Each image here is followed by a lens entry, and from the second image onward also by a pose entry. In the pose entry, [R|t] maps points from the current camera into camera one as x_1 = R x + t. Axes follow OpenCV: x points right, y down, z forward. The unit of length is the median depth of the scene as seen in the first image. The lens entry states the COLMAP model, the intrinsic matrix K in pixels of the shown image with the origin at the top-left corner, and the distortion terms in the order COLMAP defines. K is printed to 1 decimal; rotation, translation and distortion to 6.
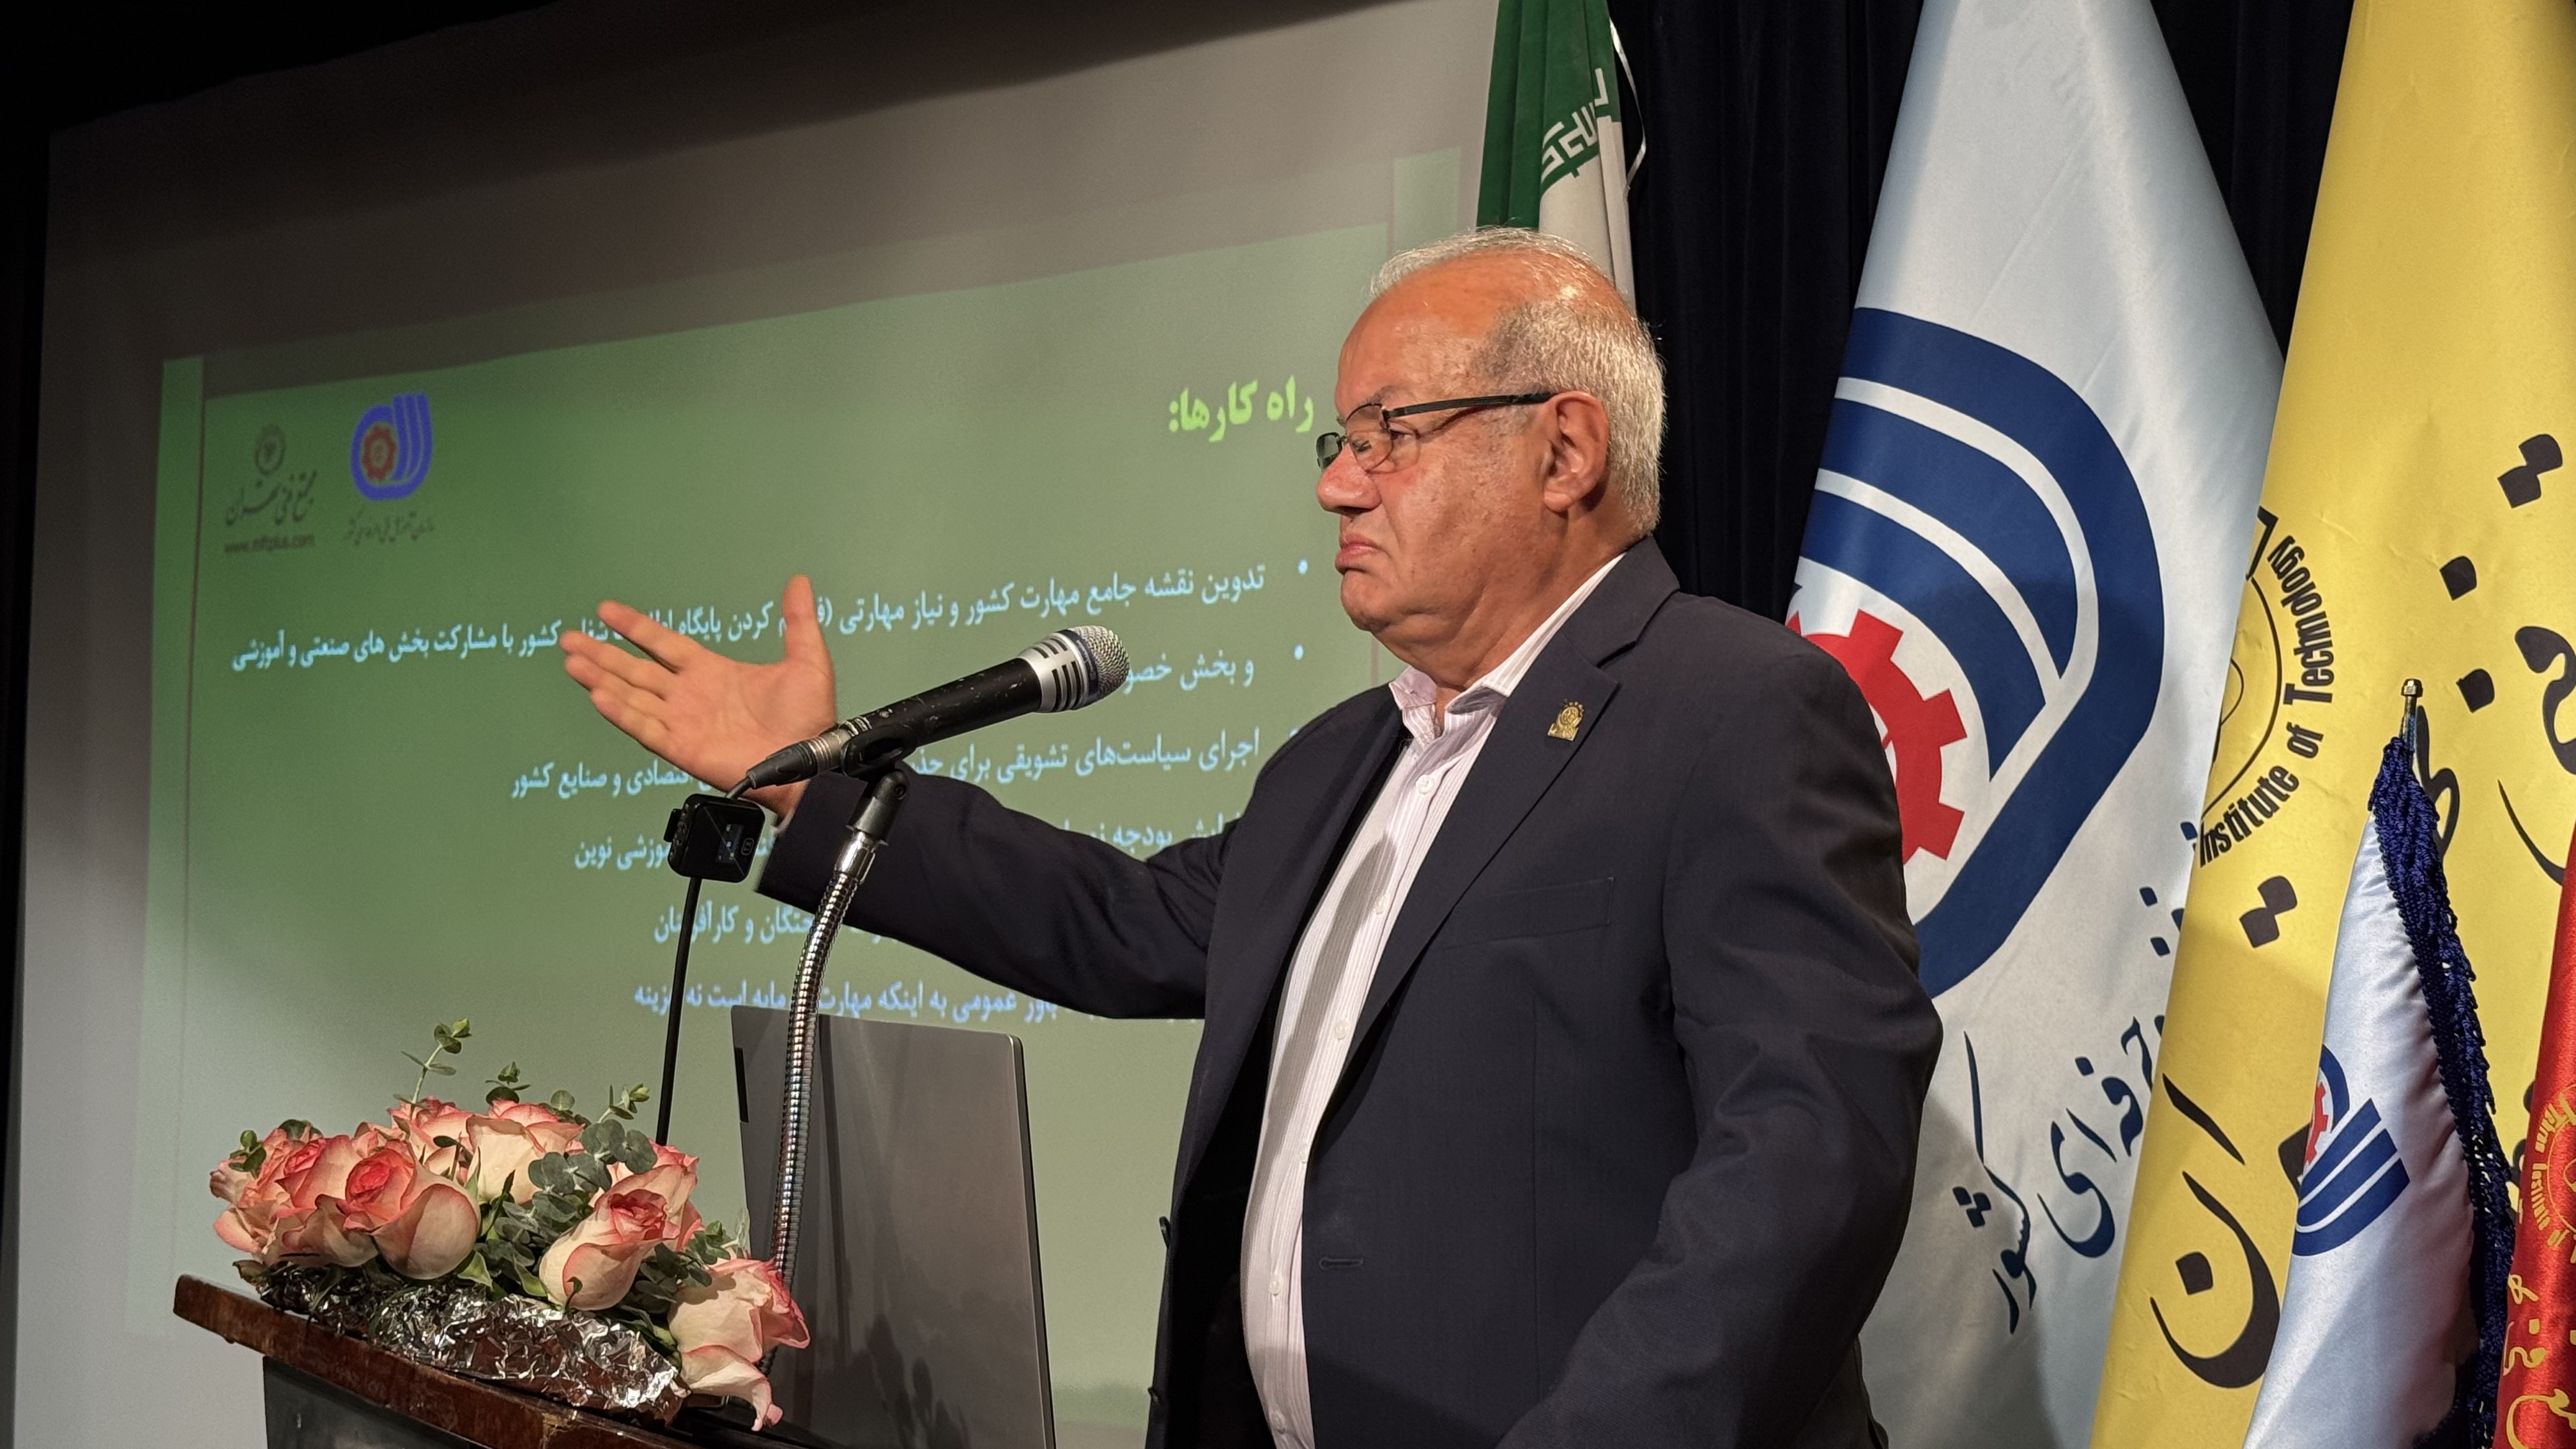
lens RADIAL K [[3536.3, 0, 1224.7], [0, 3536.3, 696.9], [0, 0, 1]] dist [0.099867, 0.000000]
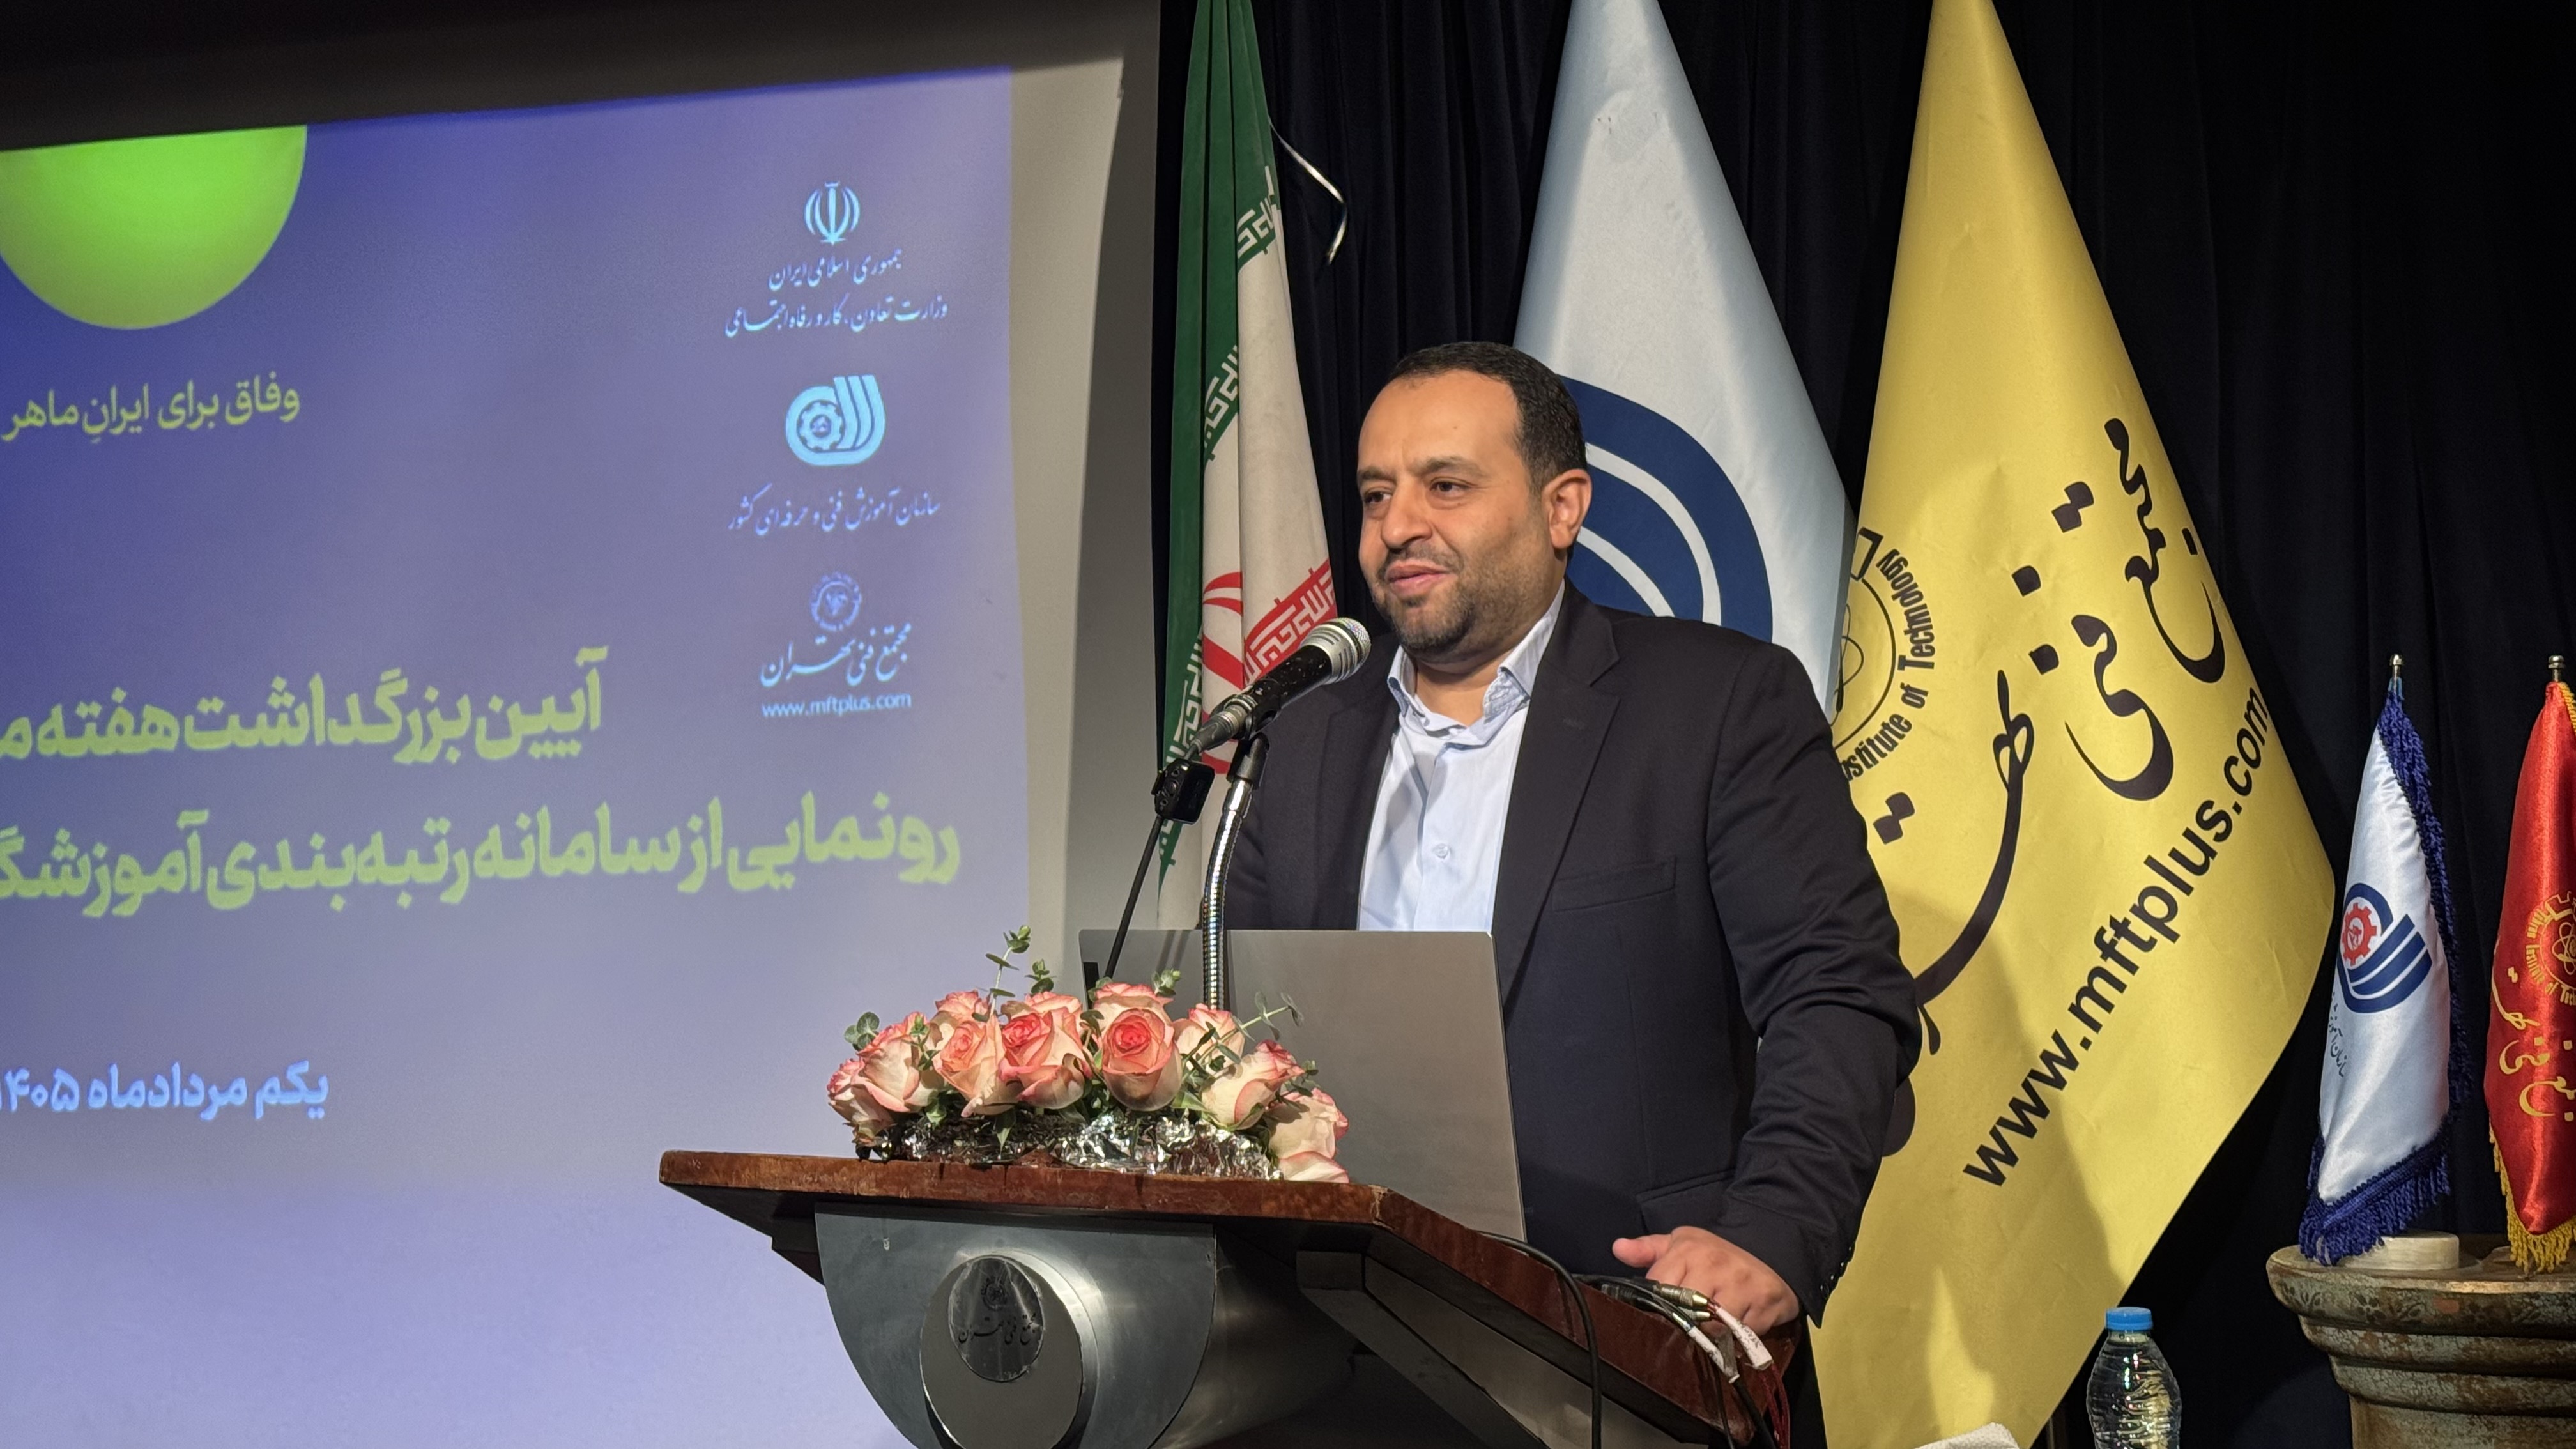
lens RADIAL K [[3523.2, 0, 1267.4], [0, 3523.2, 701.4], [0, 0, 1]] dist [0.152918, 0.000000]
pose [[0.906852, -0.013984, 0.421218, -0.516202], [0.008916, 0.999862, 0.014000, -0.007308], [-0.421356, -0.008941, 0.906851, -0.160509]]
